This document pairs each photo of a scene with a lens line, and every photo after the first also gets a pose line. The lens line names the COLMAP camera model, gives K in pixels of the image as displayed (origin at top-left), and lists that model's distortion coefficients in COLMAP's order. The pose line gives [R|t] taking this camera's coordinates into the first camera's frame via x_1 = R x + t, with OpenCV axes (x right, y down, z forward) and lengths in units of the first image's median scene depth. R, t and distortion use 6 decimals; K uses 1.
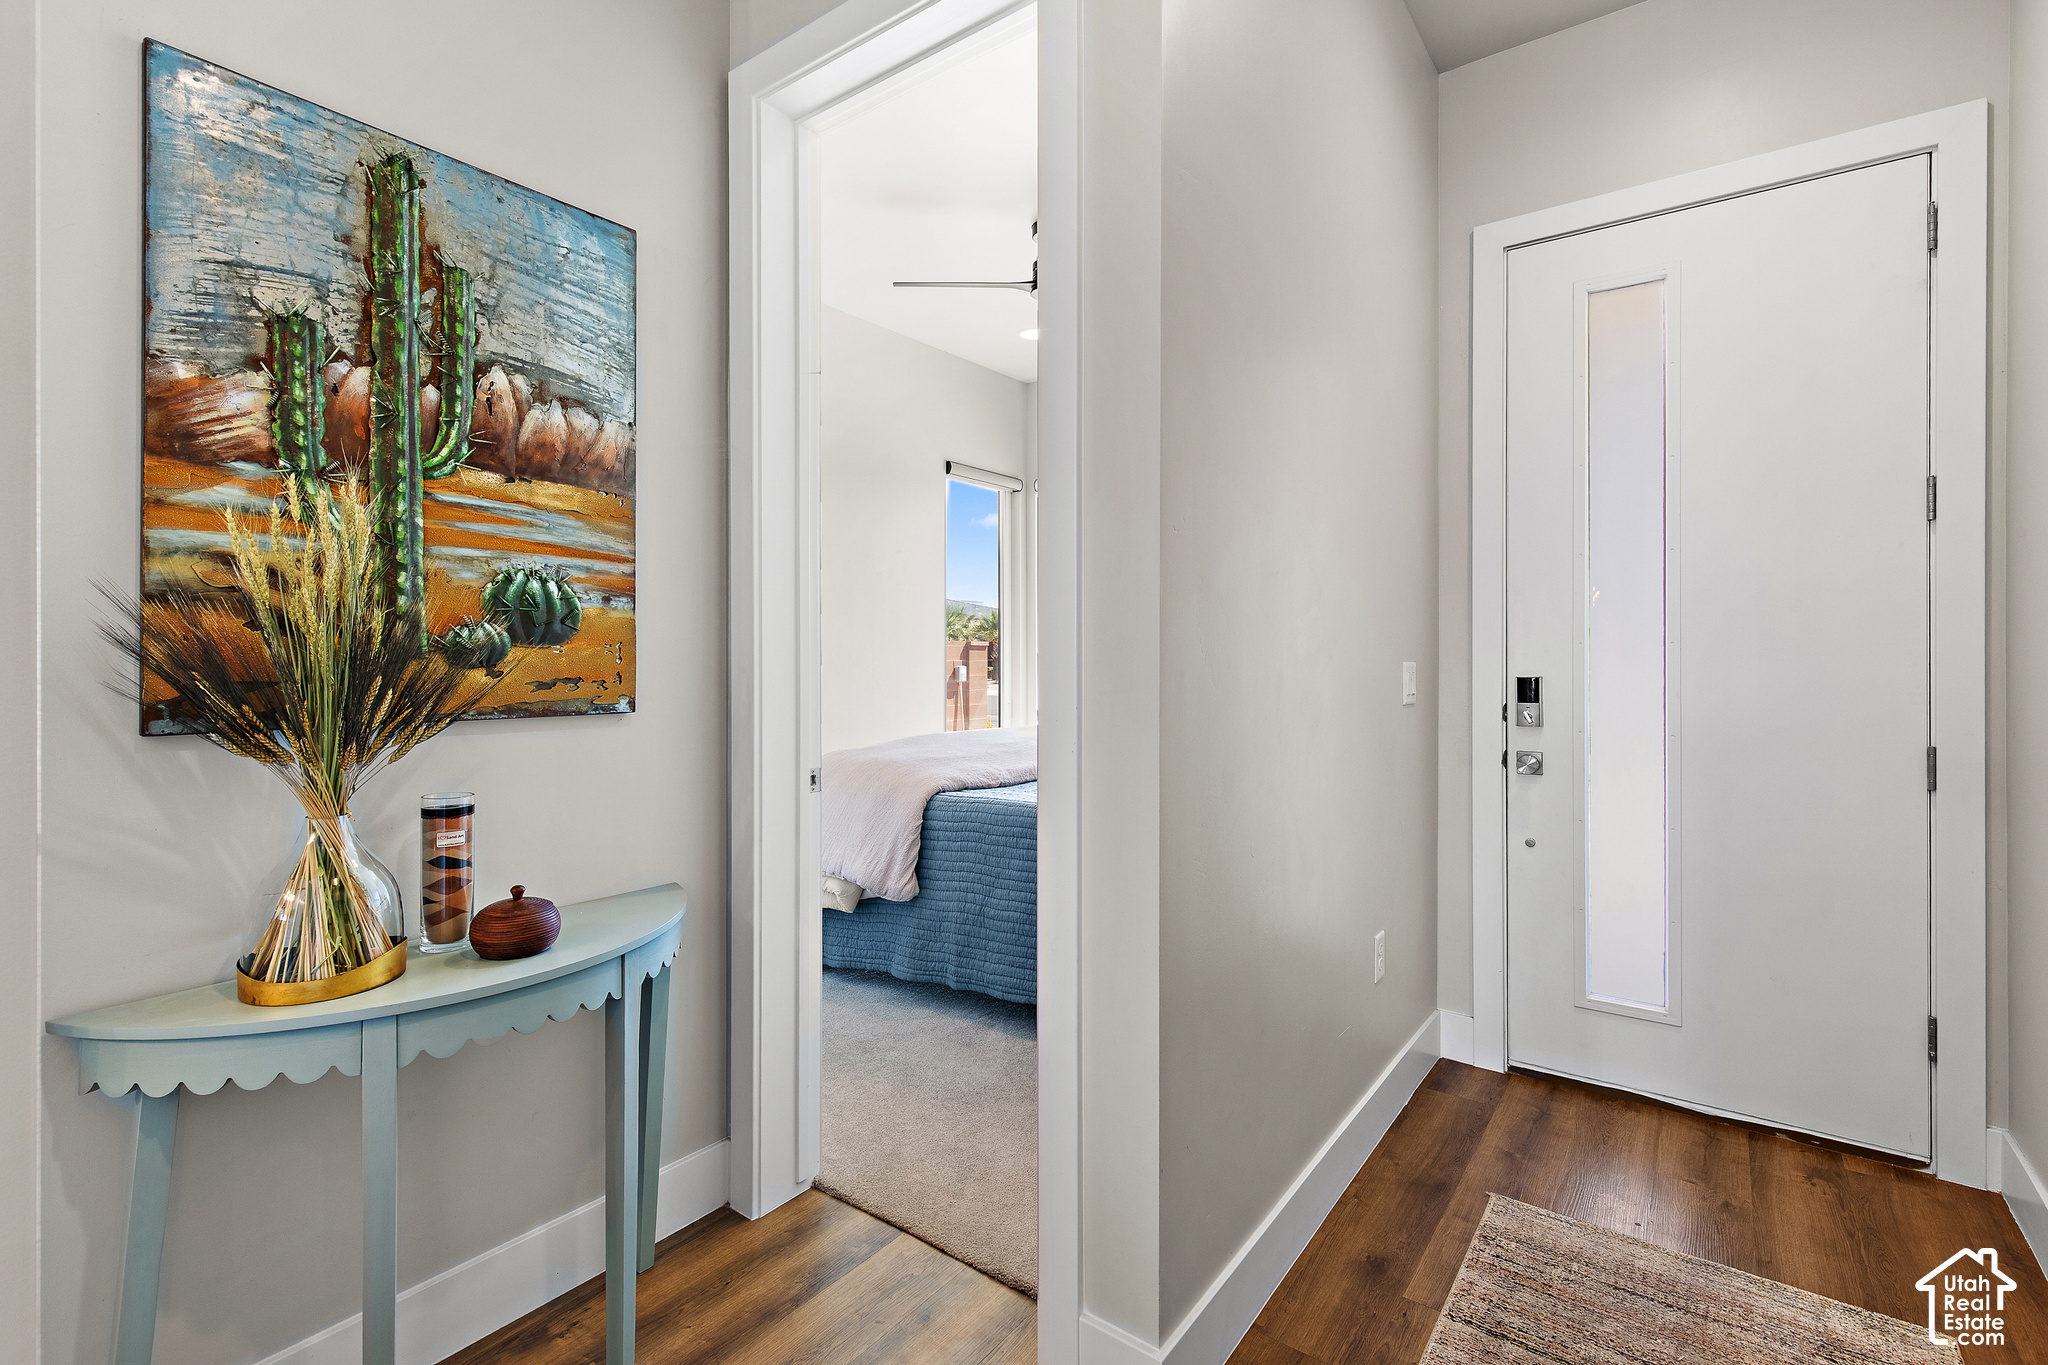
lens RADIAL K [[925.2, 0, 1022.7], [0, 925.2, 665.1], [0, 0, 1]] dist [0.005849, -0.000747]
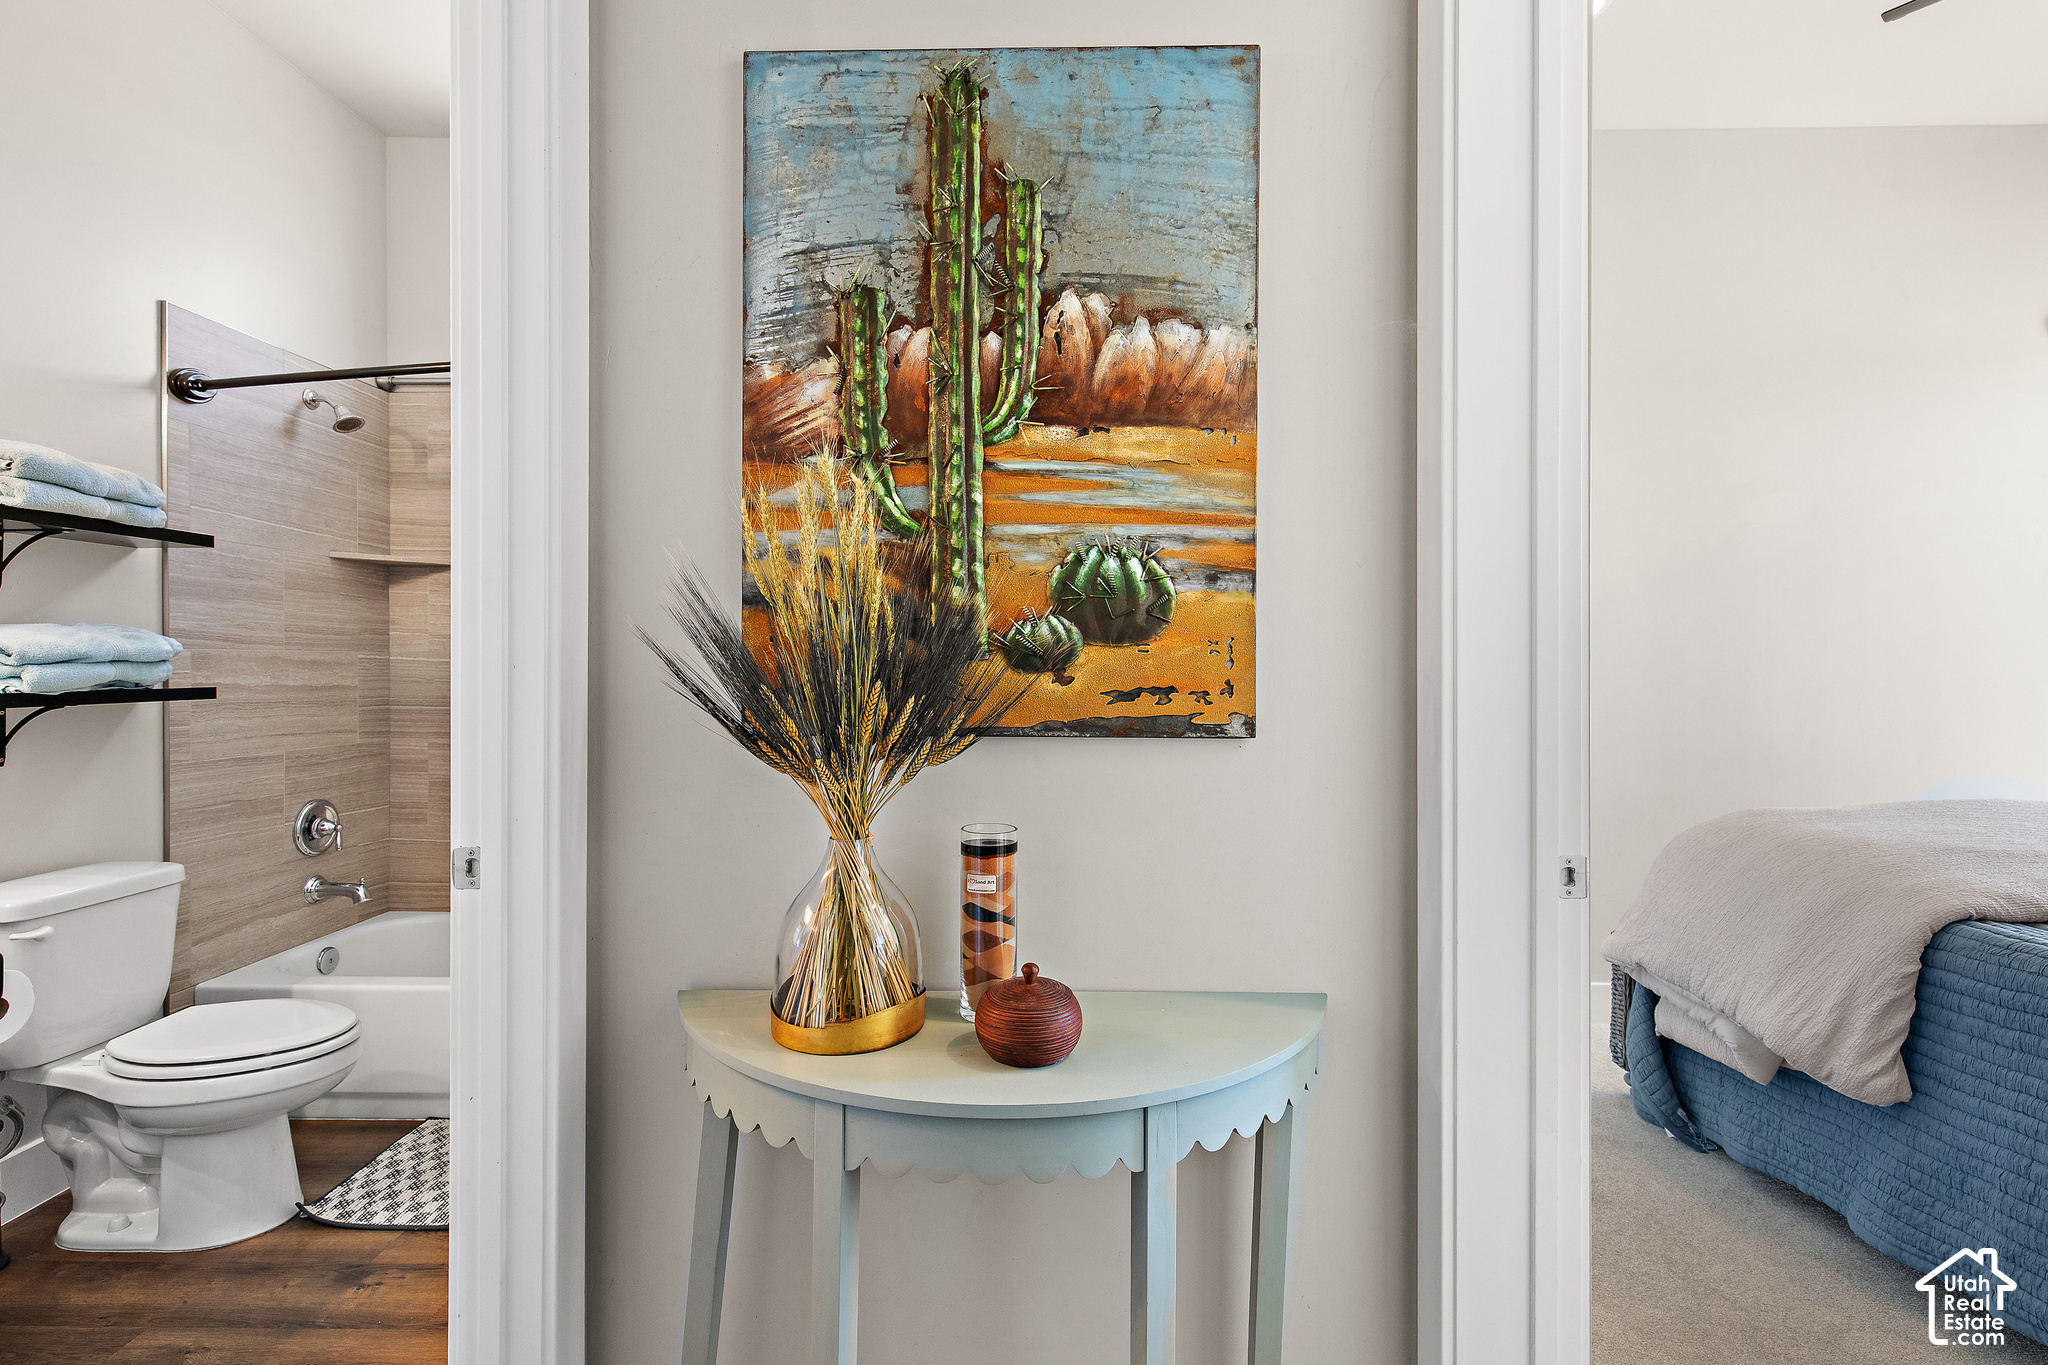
lens RADIAL K [[925.2, 0, 1022.7], [0, 925.2, 663.8], [0, 0, 1]] dist [0.005849, -0.000747]
pose [[0.582128, 0.003521, -0.813090, 0.054400], [-0.008897, 0.999958, -0.002040, -0.002742], [0.813049, 0.008422, 0.582135, 0.537210]]
